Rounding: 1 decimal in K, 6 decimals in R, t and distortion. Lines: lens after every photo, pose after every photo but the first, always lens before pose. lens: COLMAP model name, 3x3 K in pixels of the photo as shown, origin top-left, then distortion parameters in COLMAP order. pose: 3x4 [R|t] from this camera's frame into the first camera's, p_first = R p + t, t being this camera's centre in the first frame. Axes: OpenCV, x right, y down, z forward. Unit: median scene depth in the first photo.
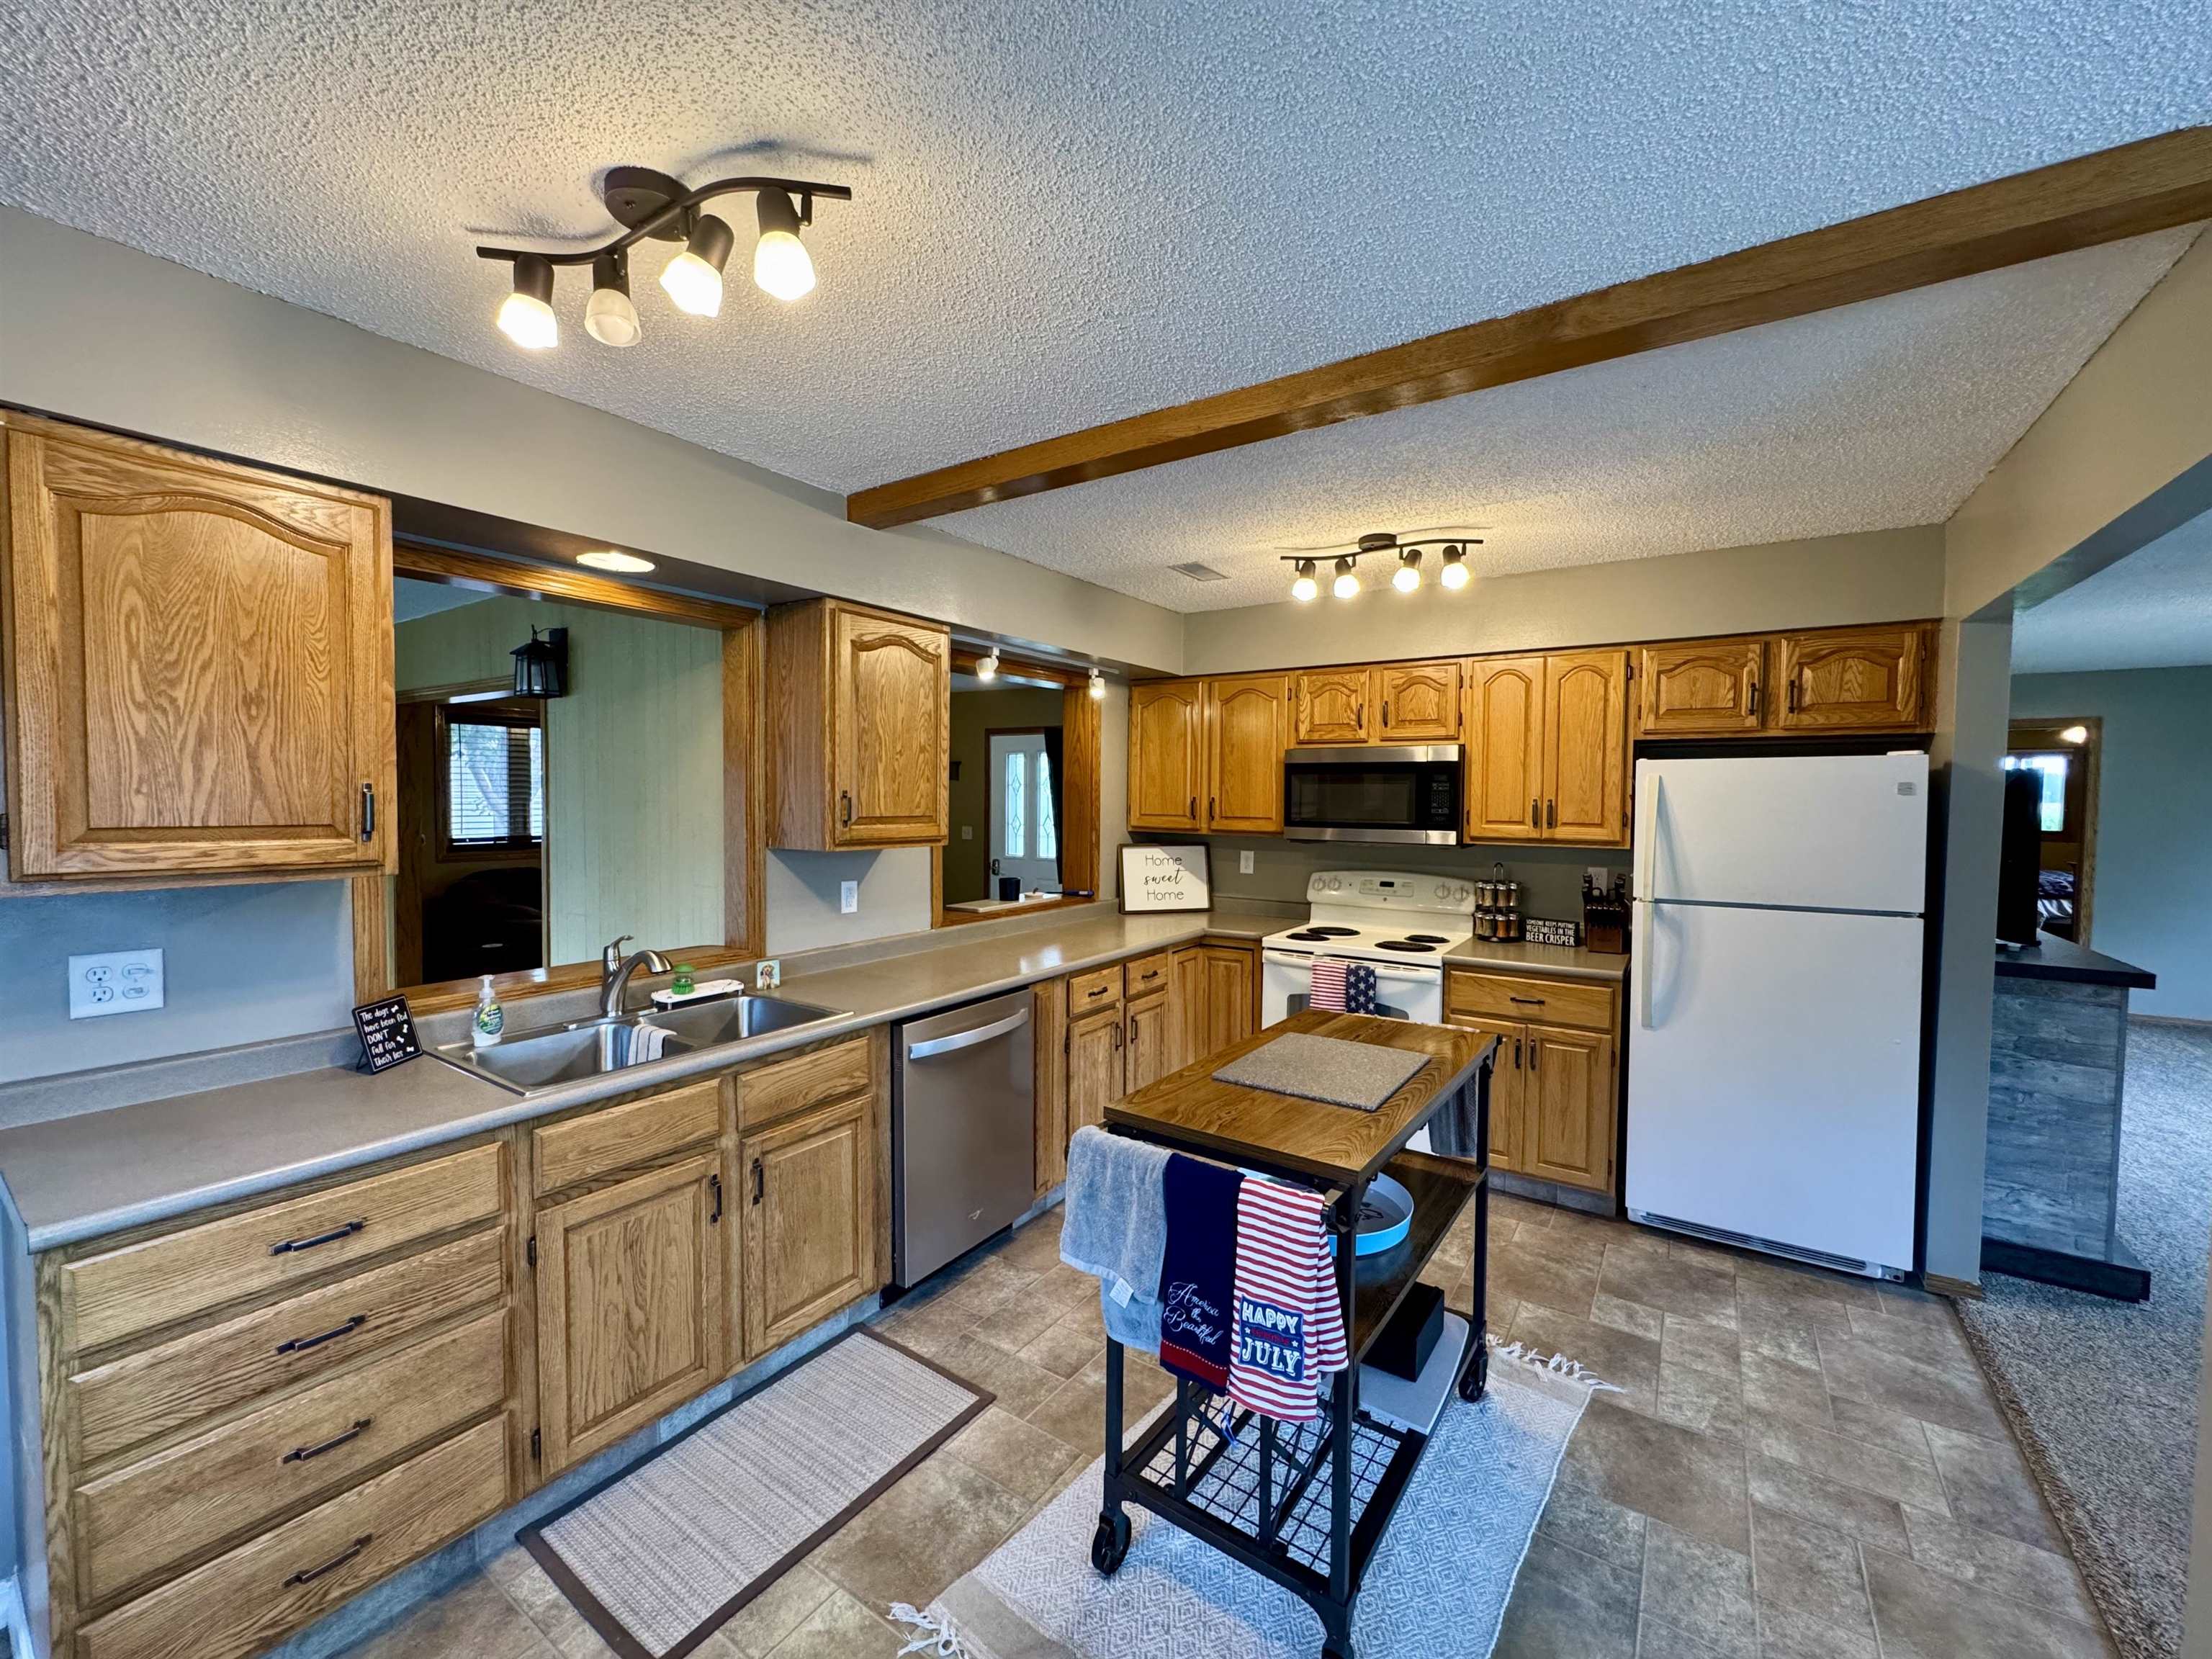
lens RADIAL K [[880.0, 0, 1106.0], [0, 880.0, 829.5], [0, 0, 1]] dist [-0.007071, 0.000530]
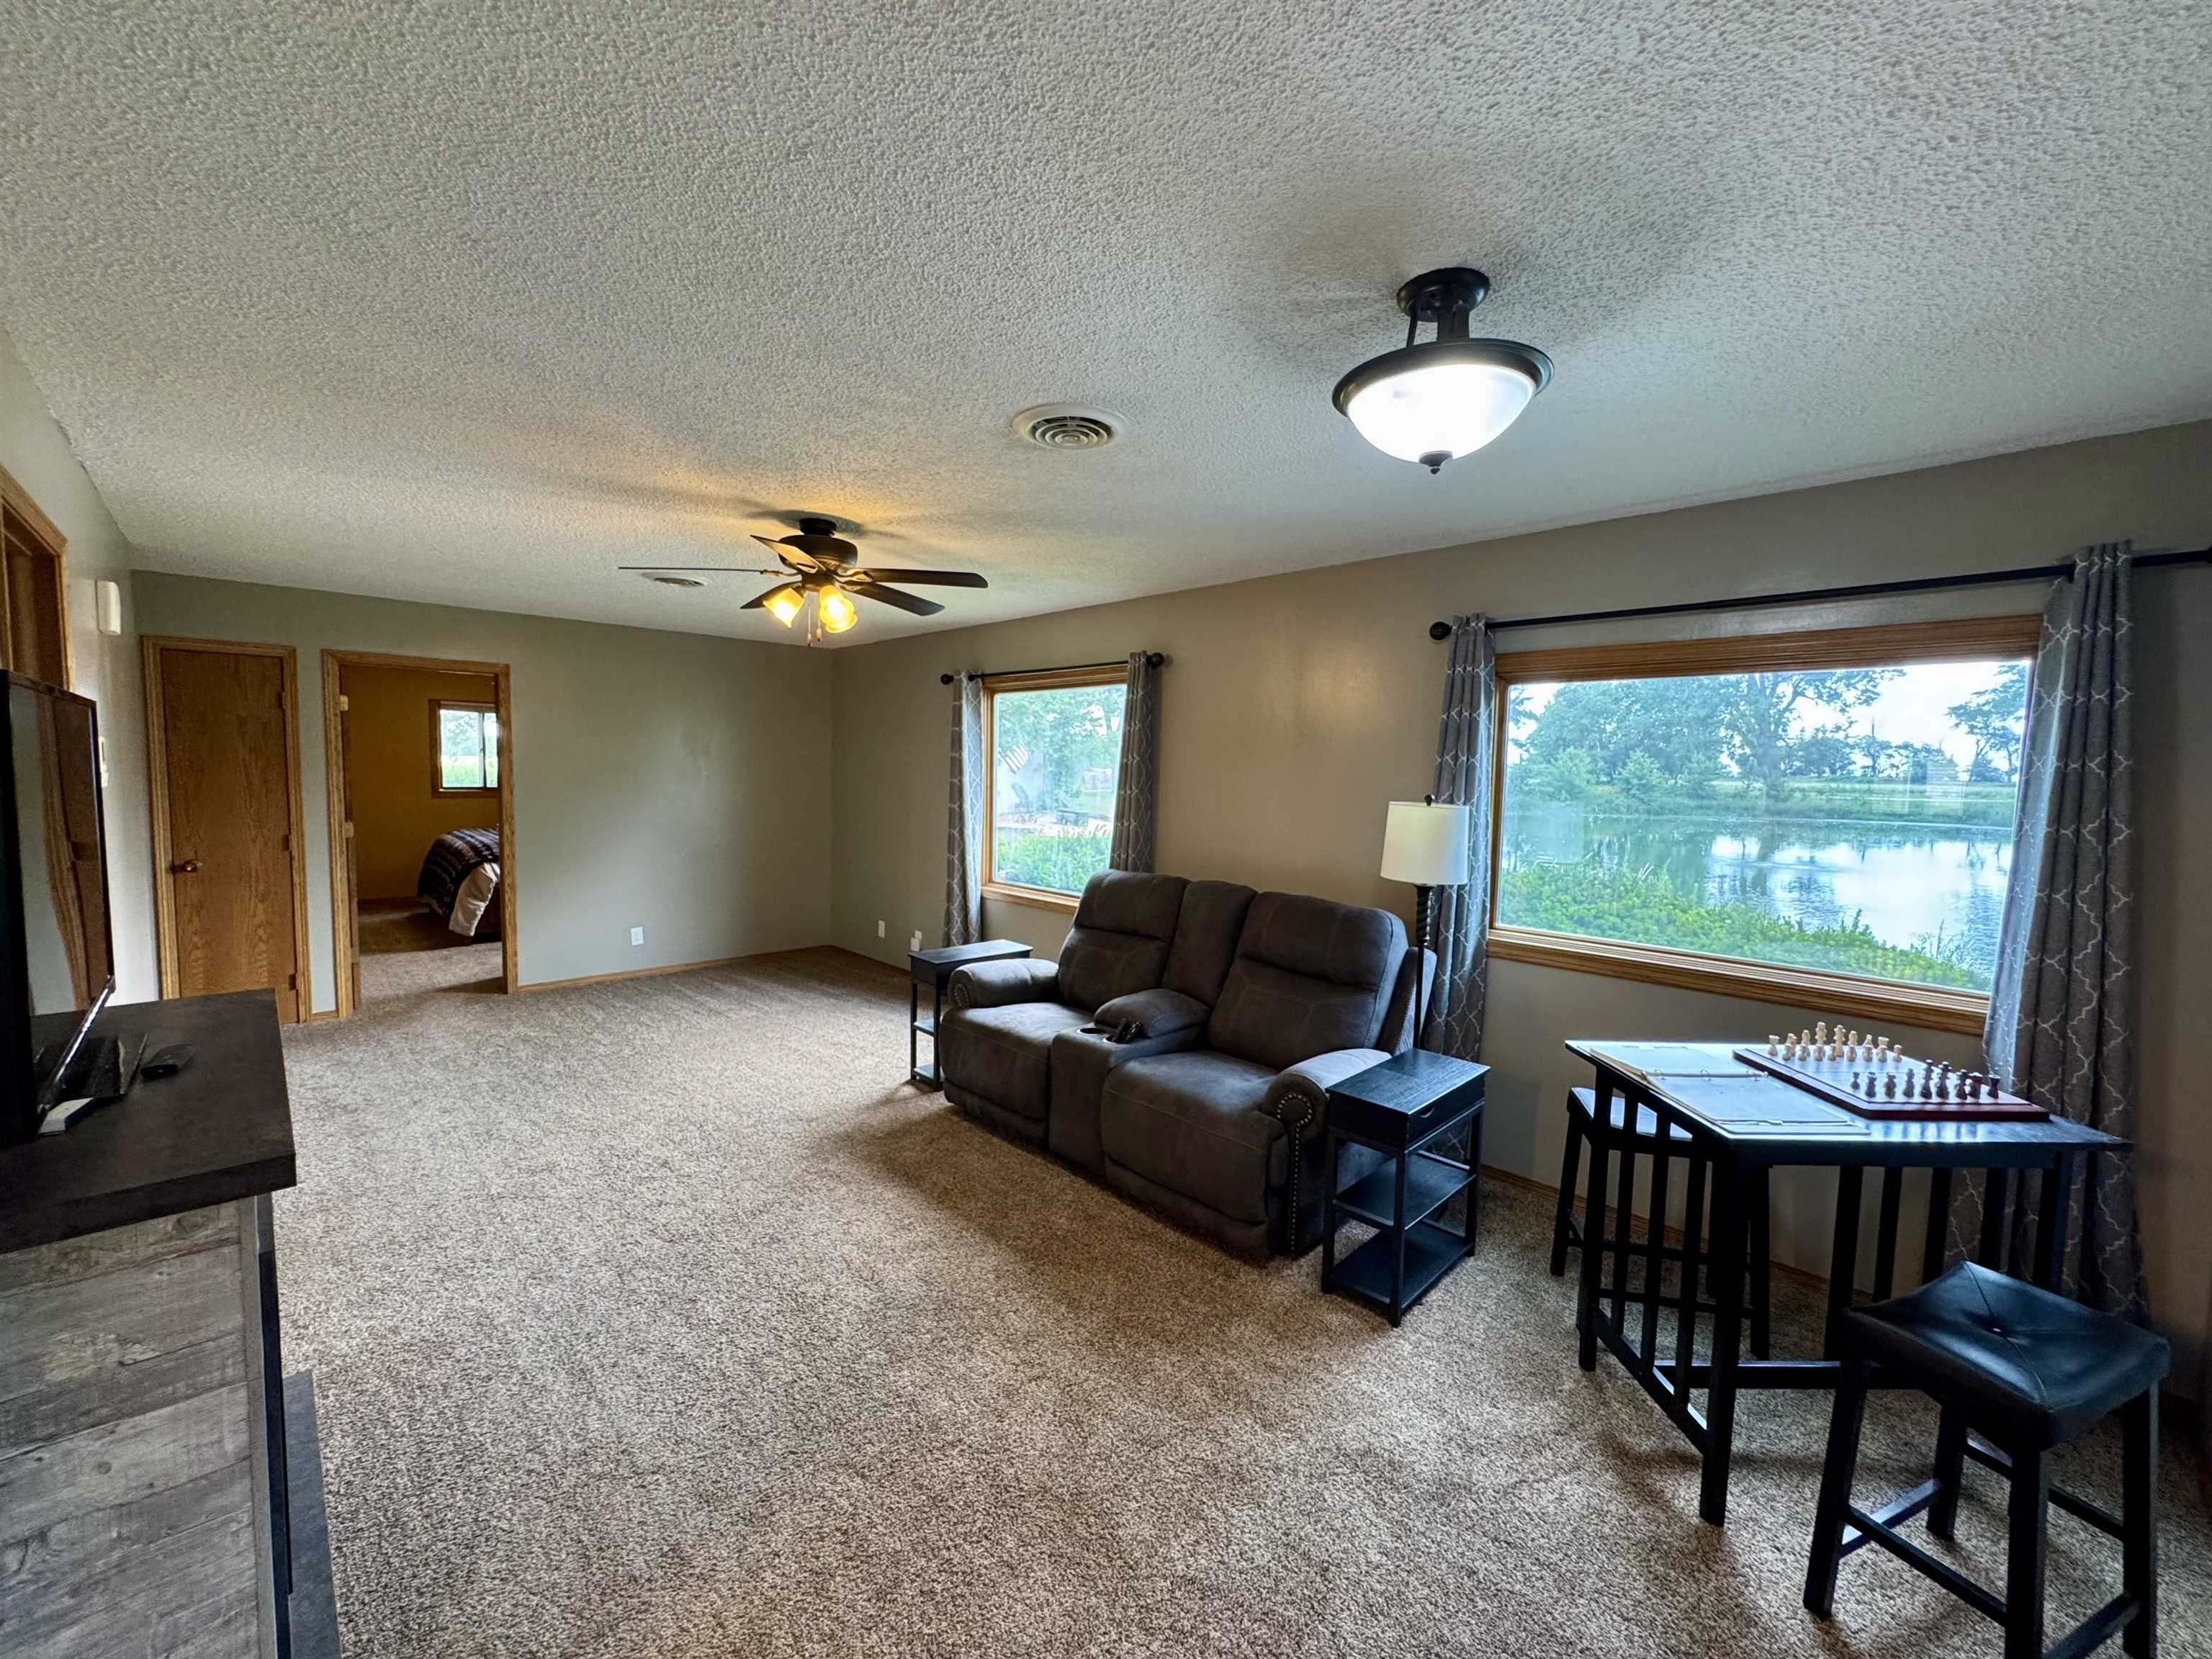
lens RADIAL K [[880.0, 0, 1106.0], [0, 880.0, 829.5], [0, 0, 1]] dist [-0.007071, 0.000530]
pose [[0.192543, -0.071932, 0.978649, 0.804068], [0.019692, 0.997392, 0.069435, -0.024625], [-0.981091, 0.005903, 0.193458, 0.468577]]
